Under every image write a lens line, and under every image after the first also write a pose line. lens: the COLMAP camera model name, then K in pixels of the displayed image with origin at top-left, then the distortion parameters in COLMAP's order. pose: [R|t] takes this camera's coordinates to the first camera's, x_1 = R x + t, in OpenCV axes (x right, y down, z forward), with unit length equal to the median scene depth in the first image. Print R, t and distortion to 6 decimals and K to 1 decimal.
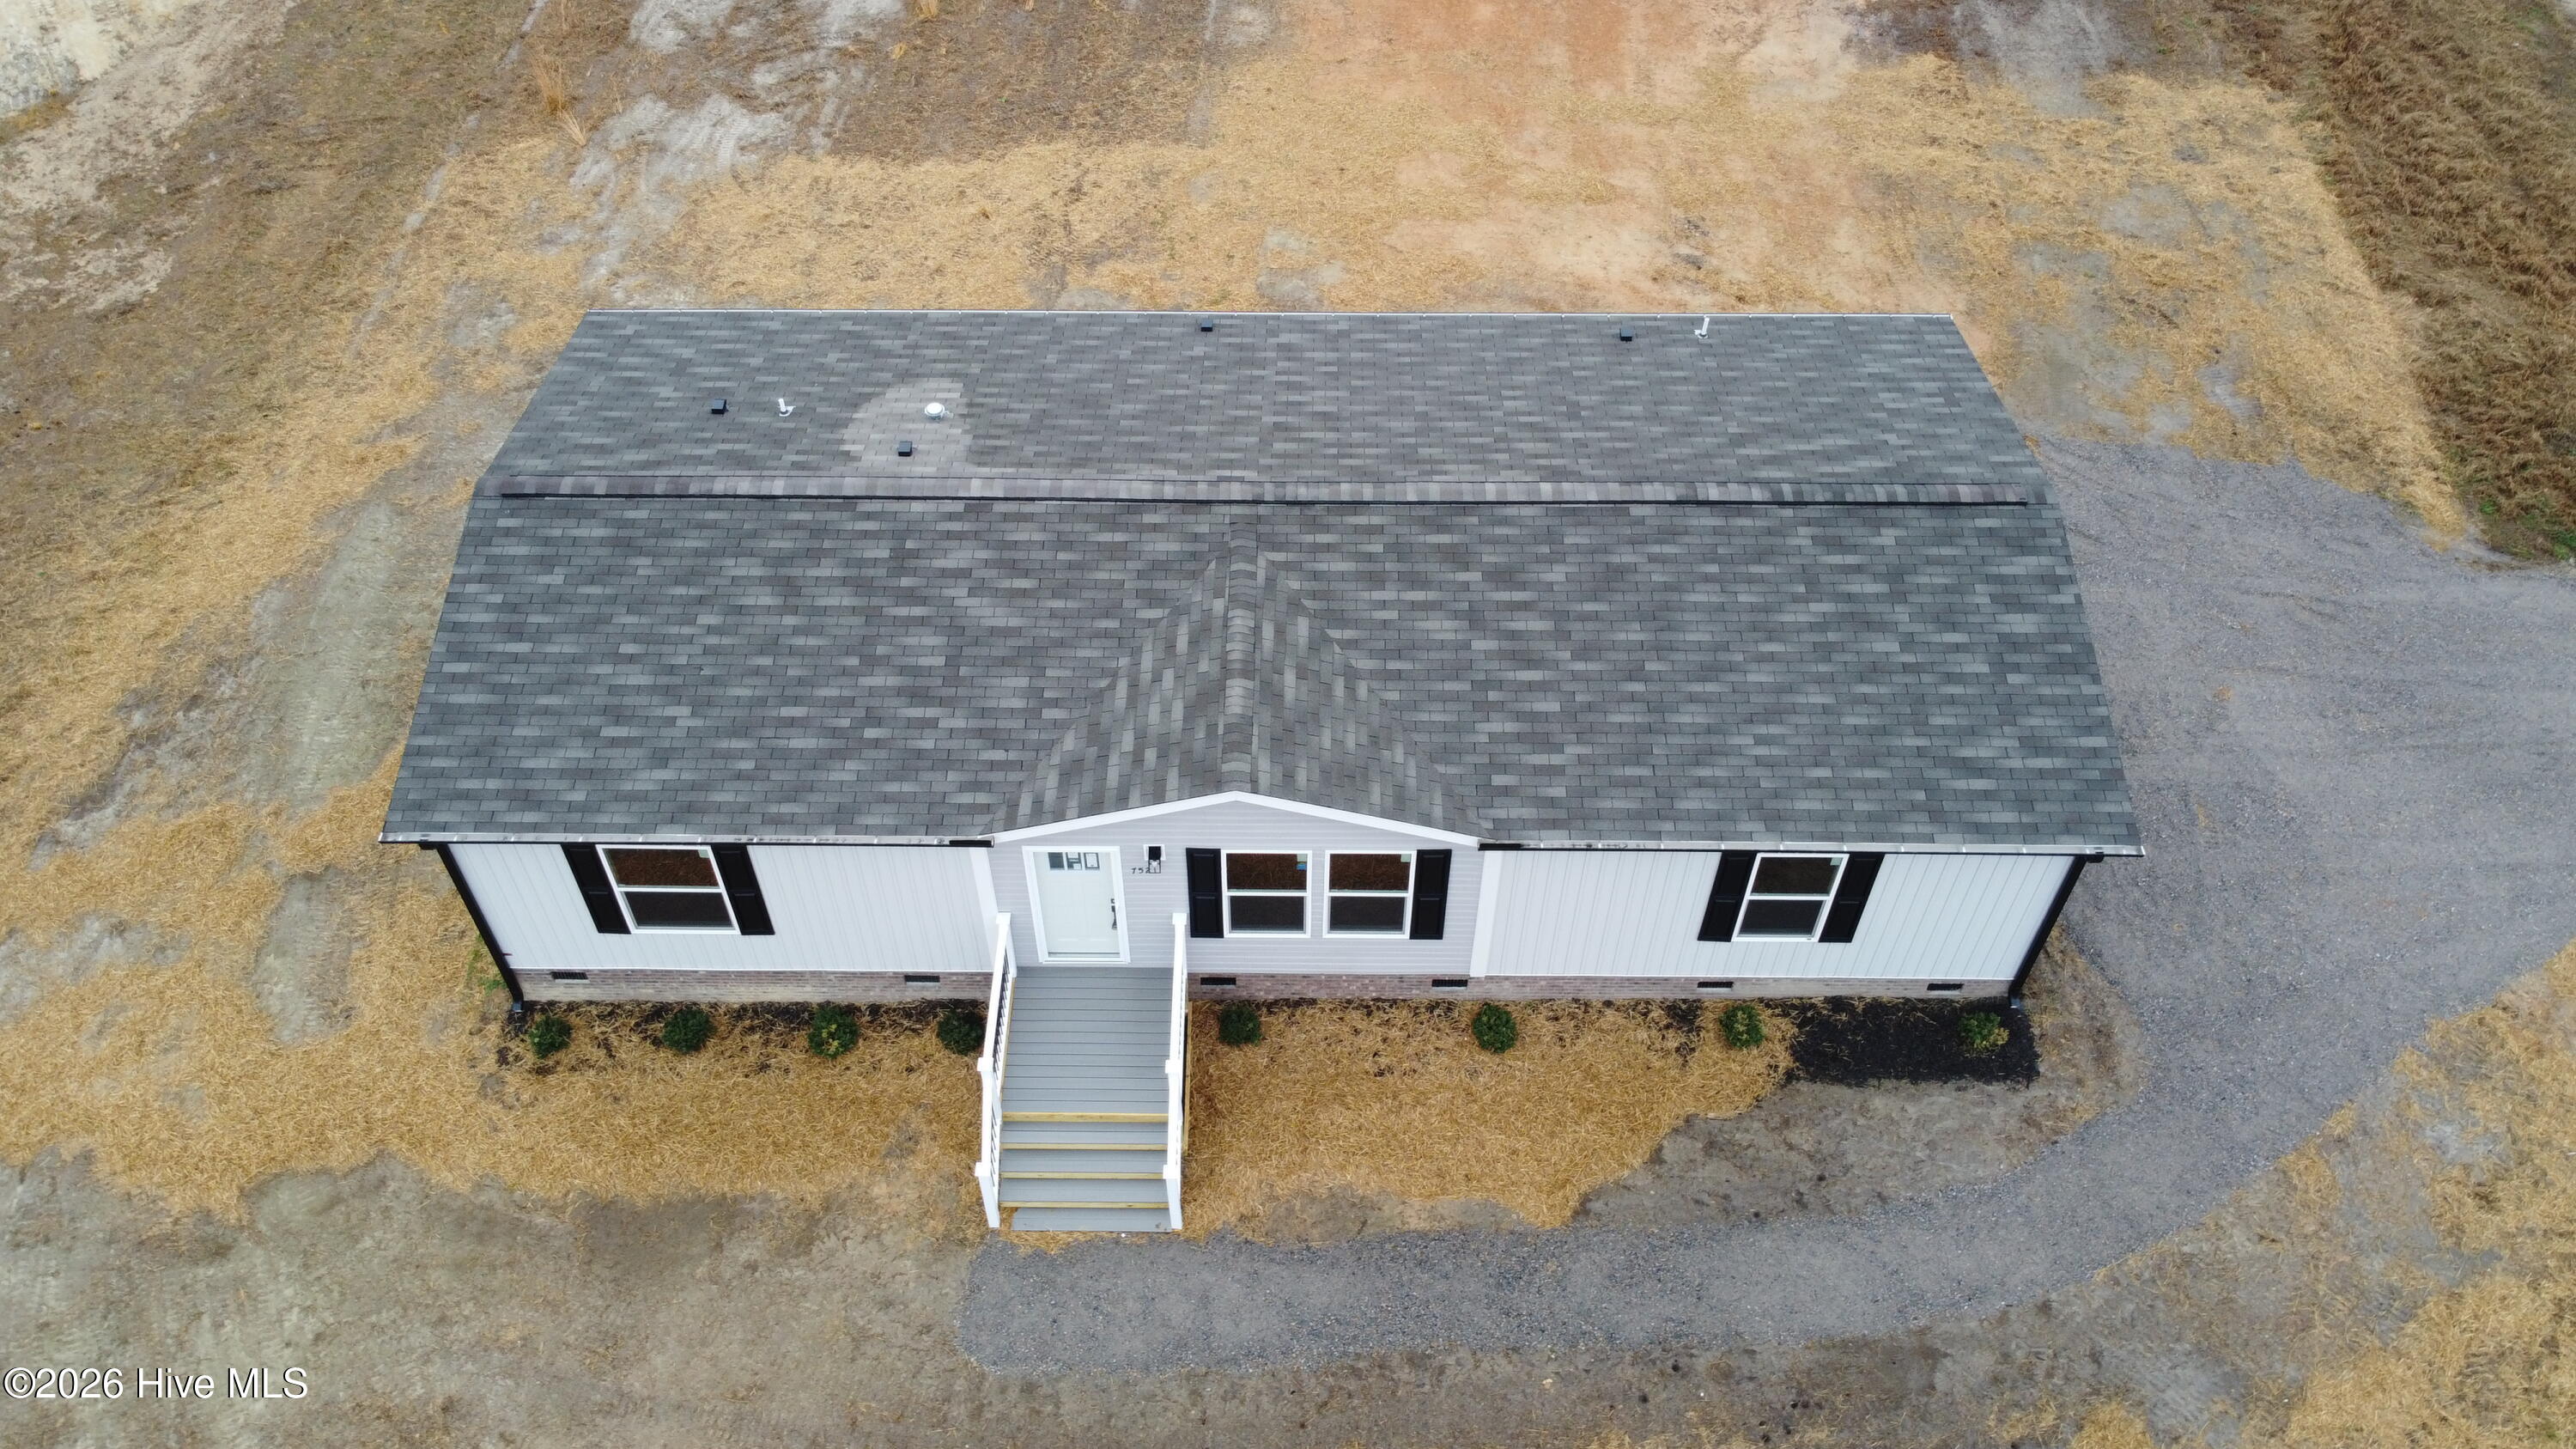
lens RADIAL K [[1951.0, 0, 1282.6], [0, 1951.0, 723.0], [0, 0, 1]] dist [0.002019, -0.005771]
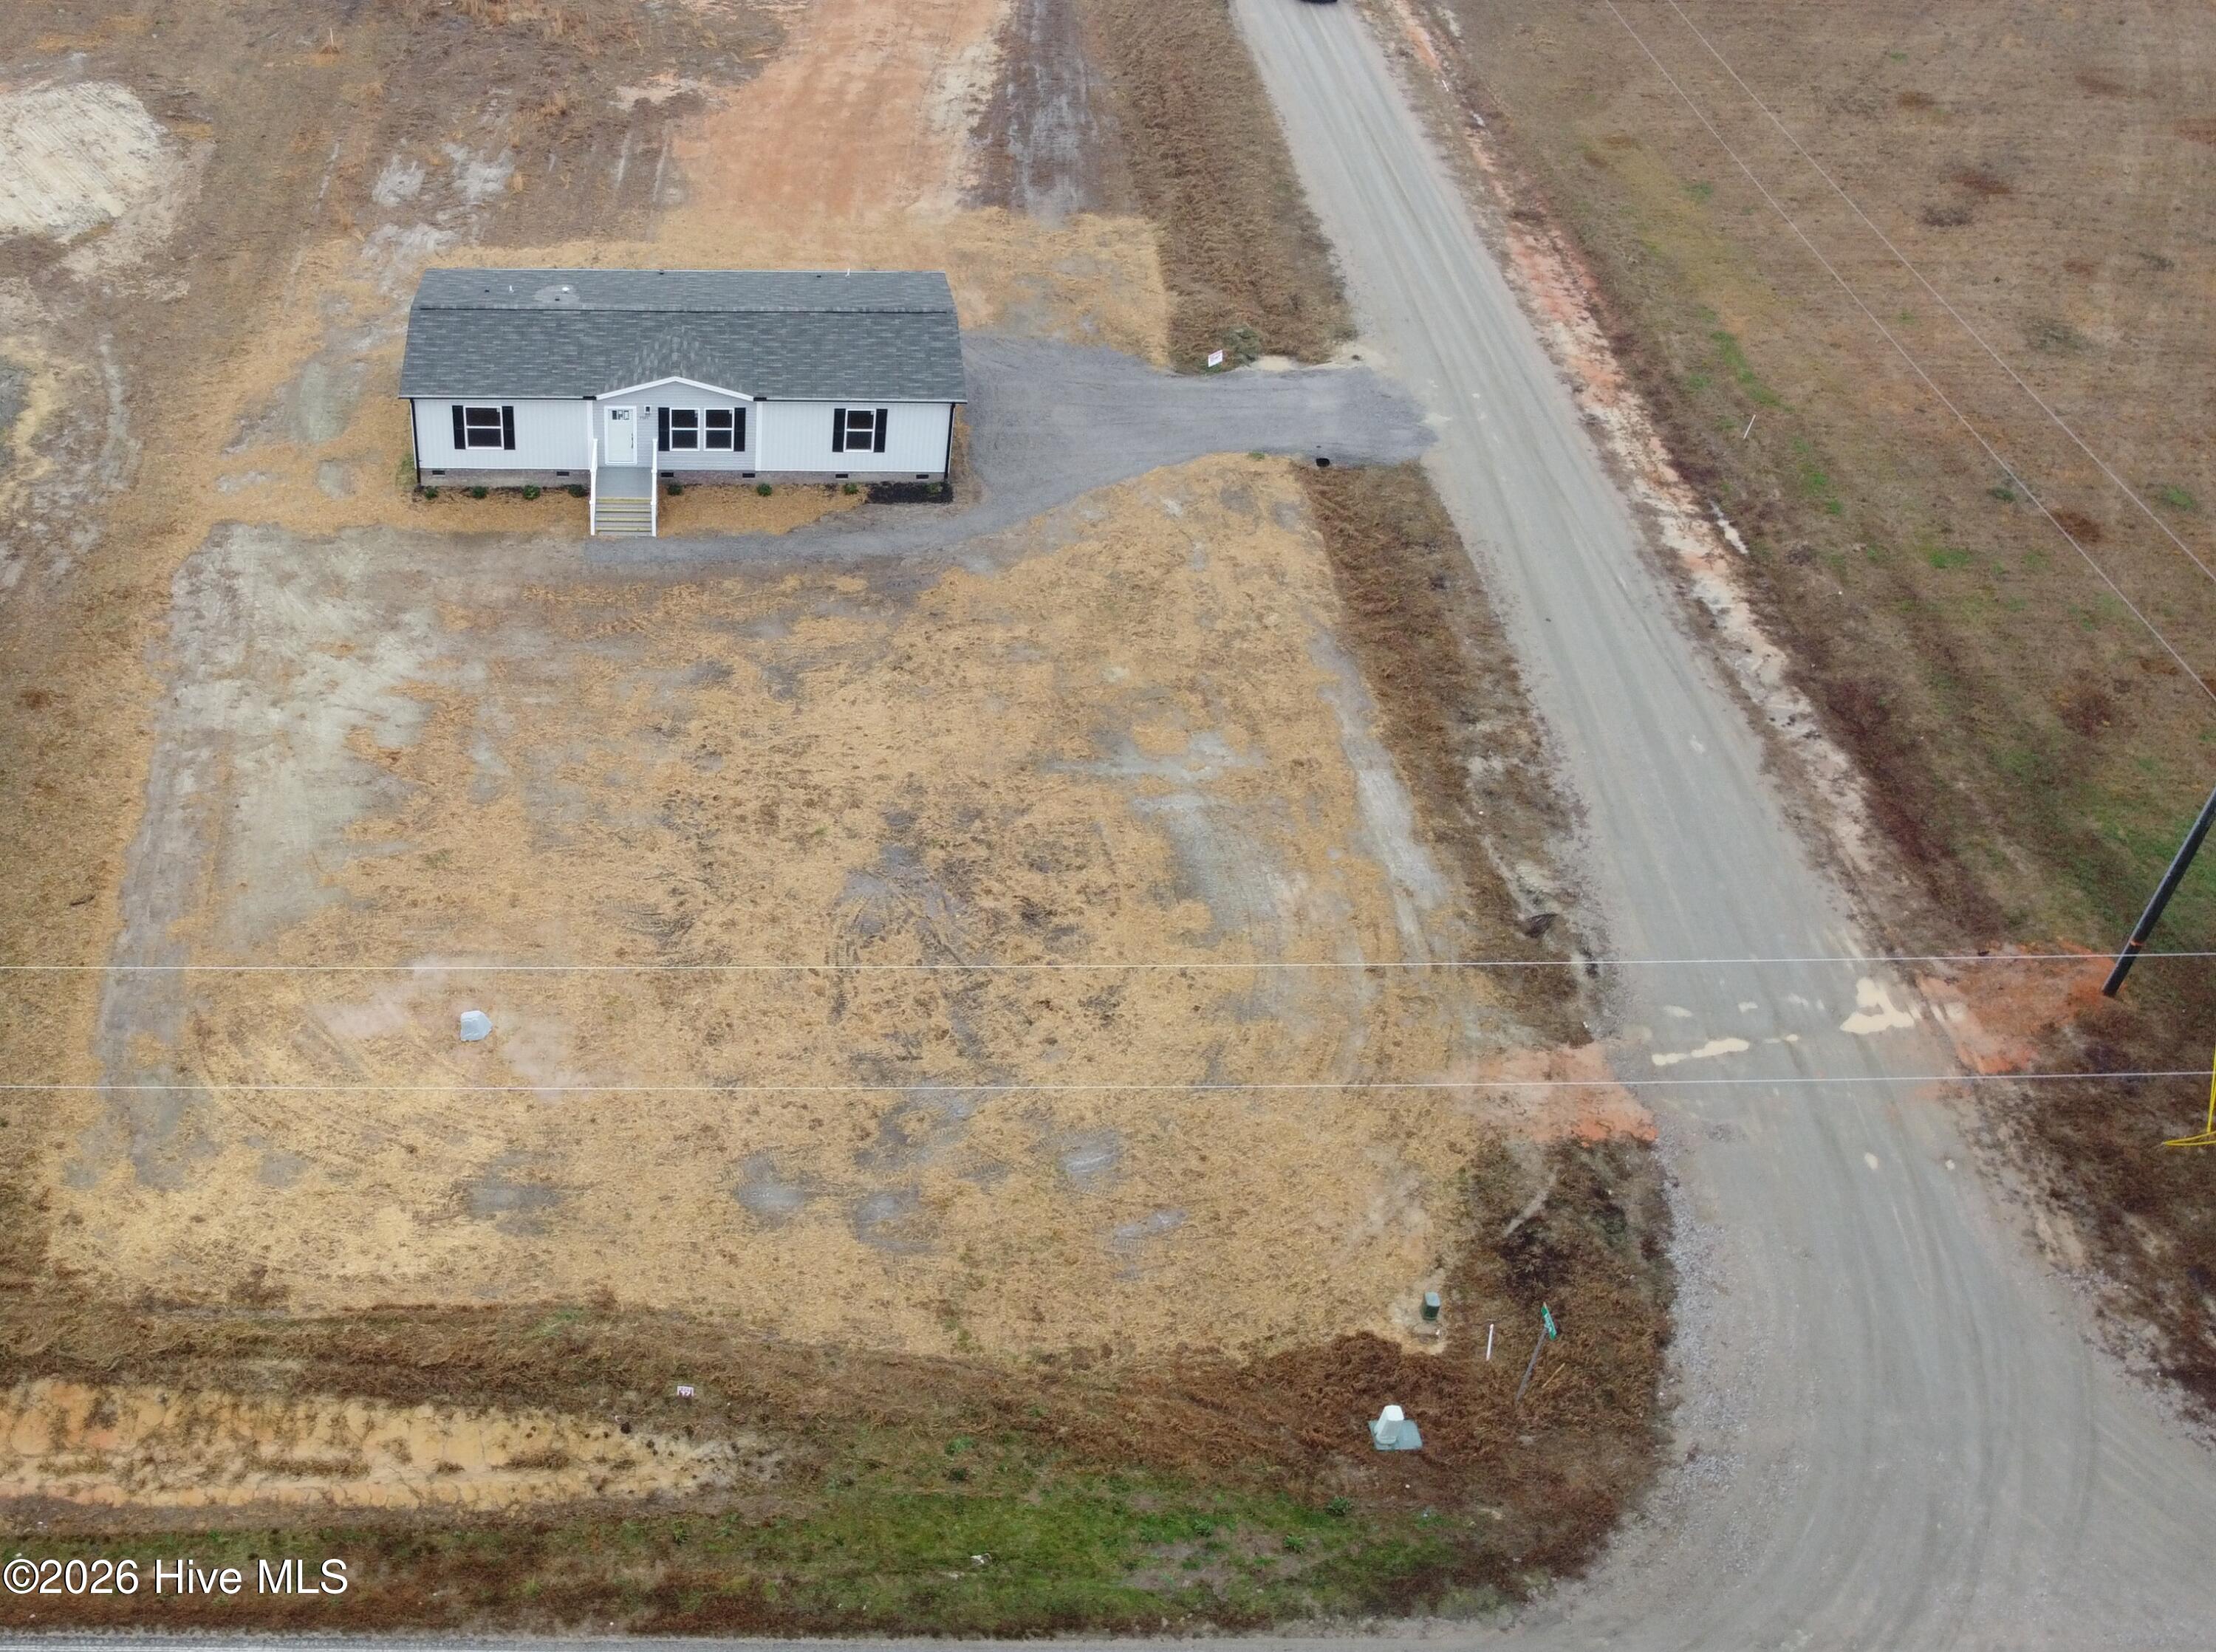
lens RADIAL K [[2289.9, 0, 709.8], [0, 2289.9, 786.4], [0, 0, 1]] dist [0.001672, 0.000000]
pose [[0.999963, 0.000840, 0.008534, 0.000871], [0.000547, 0.986912, -0.161257, 1.144294], [-0.008558, 0.161255, 0.986876, -2.270882]]
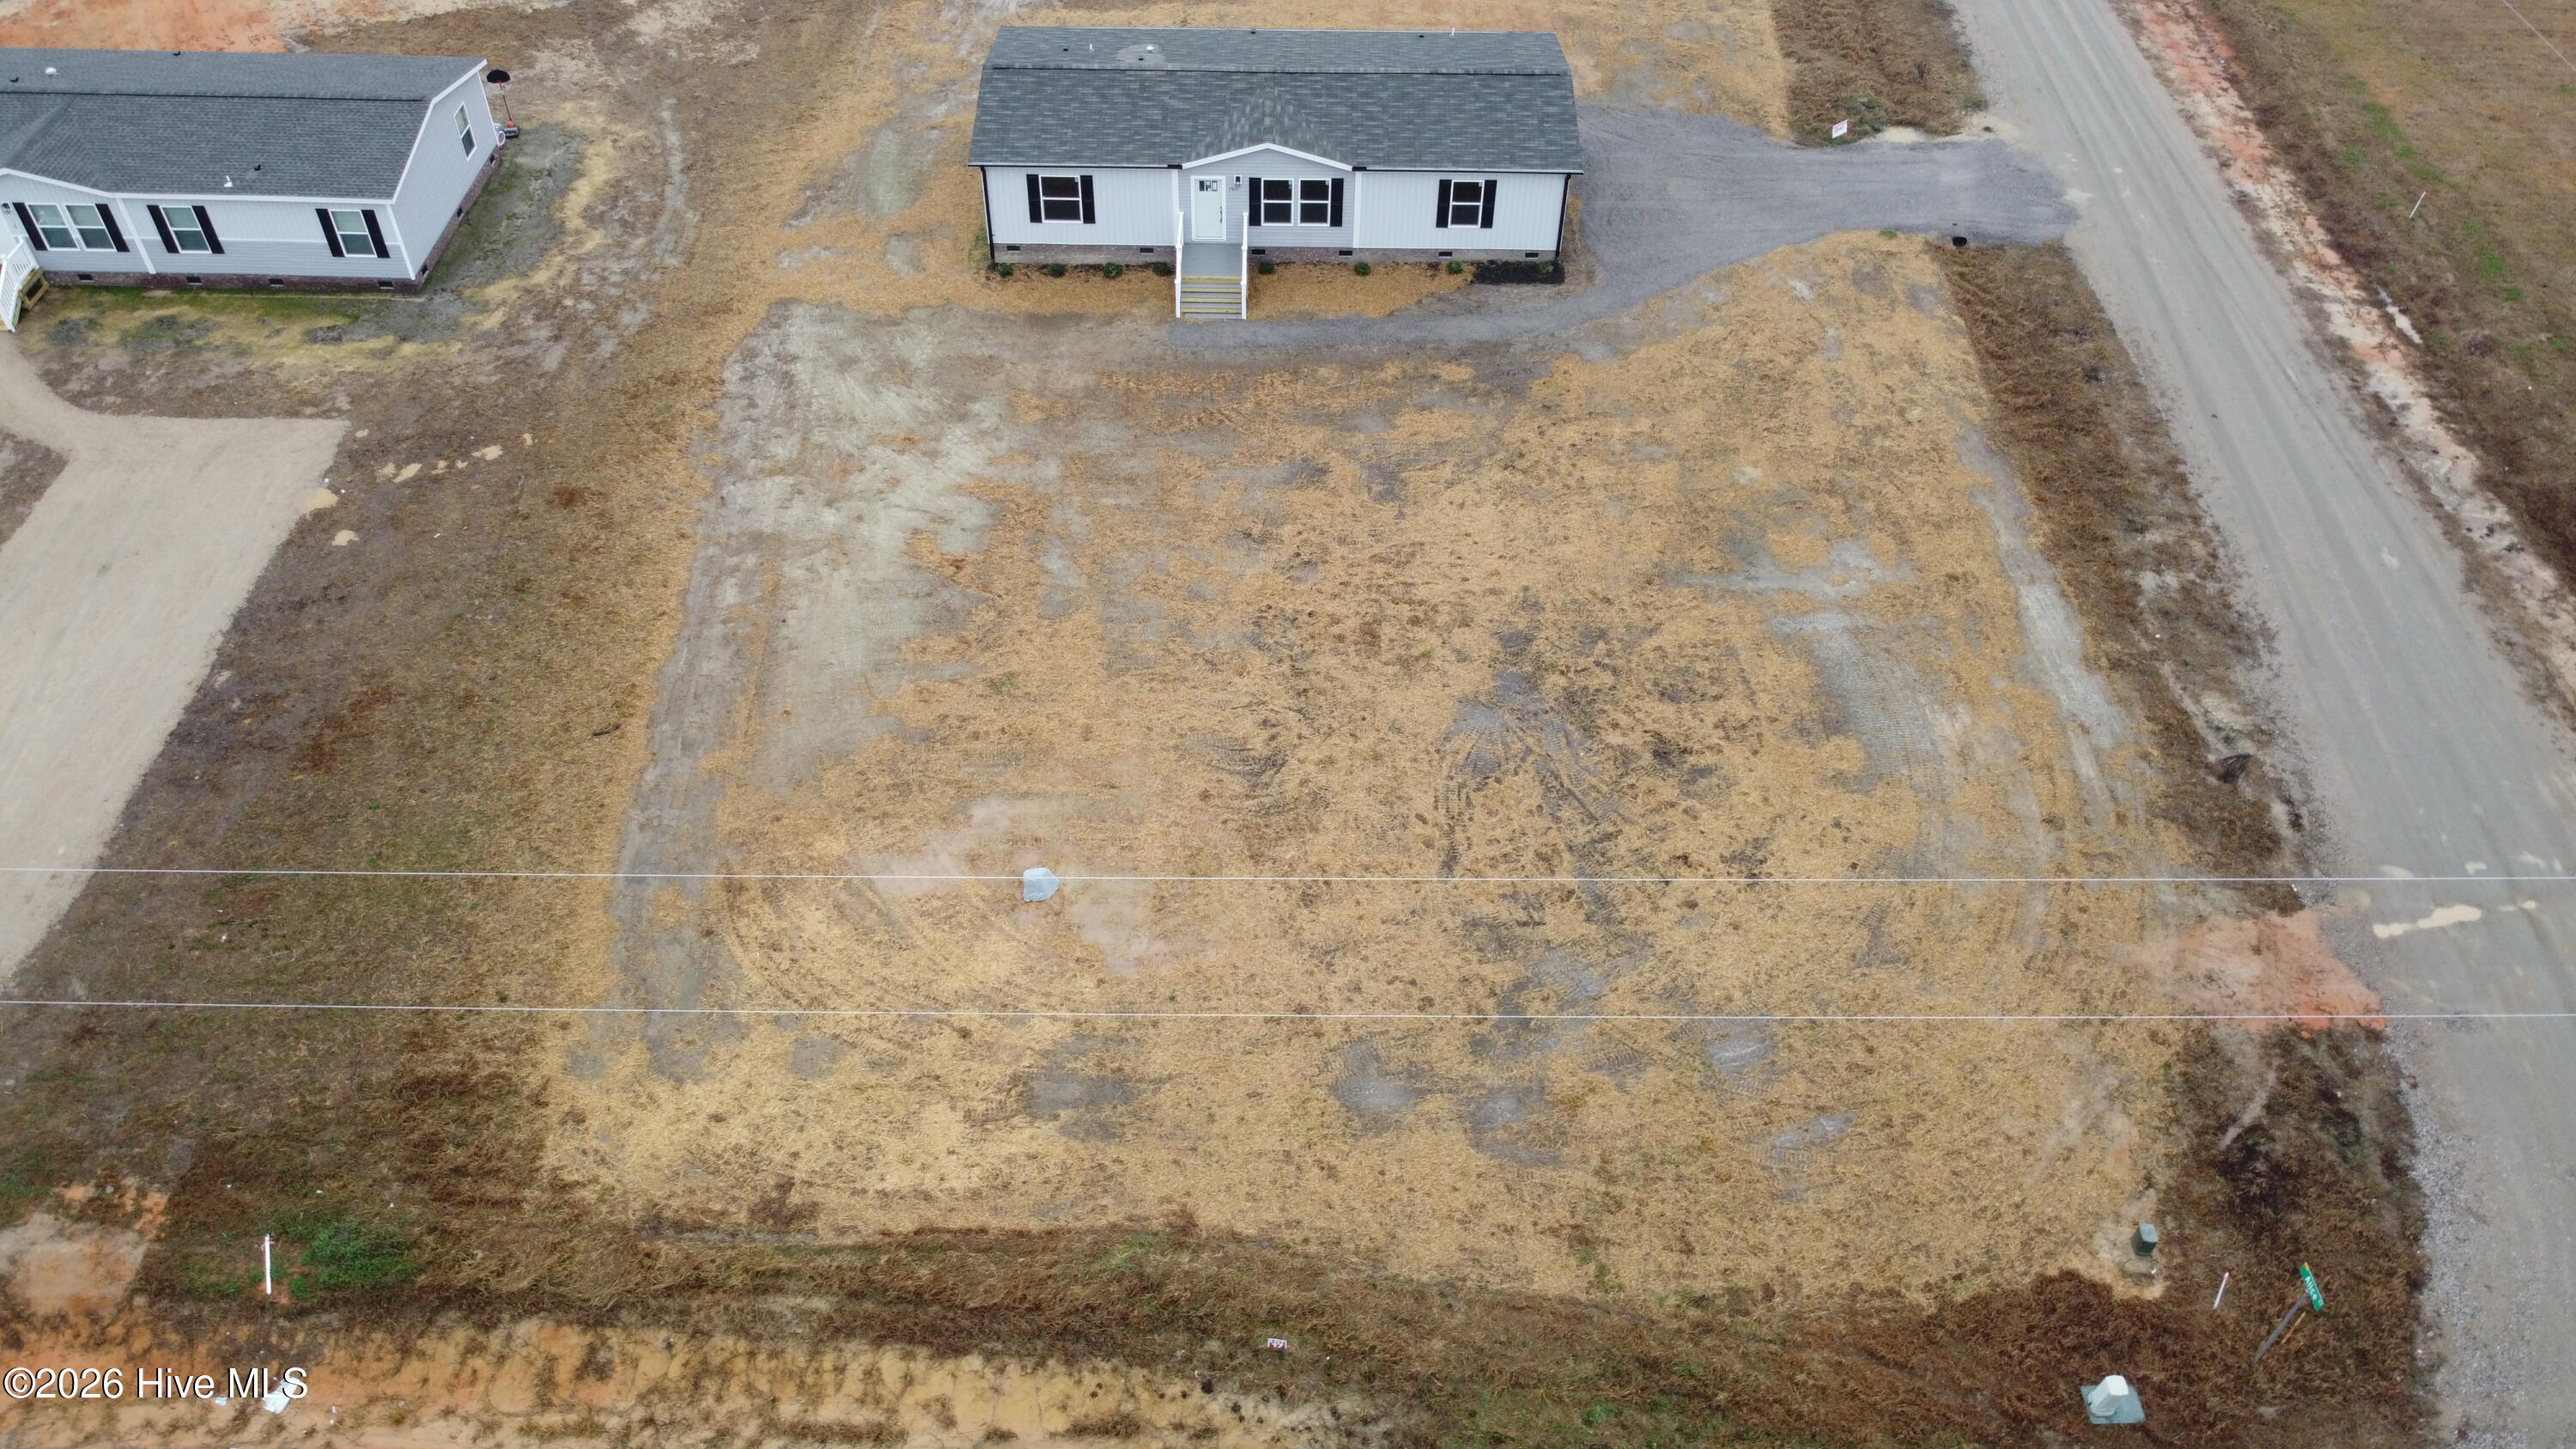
lens RADIAL K [[1951.0, 0, 1287.5], [0, 1951.0, 720.2], [0, 0, 1]] dist [0.002019, -0.005771]
pose [[0.999967, 0.005058, 0.006337, -0.007312], [-0.004644, 0.997960, -0.063675, 0.958236], [-0.006646, 0.063644, 0.997951, -1.644186]]
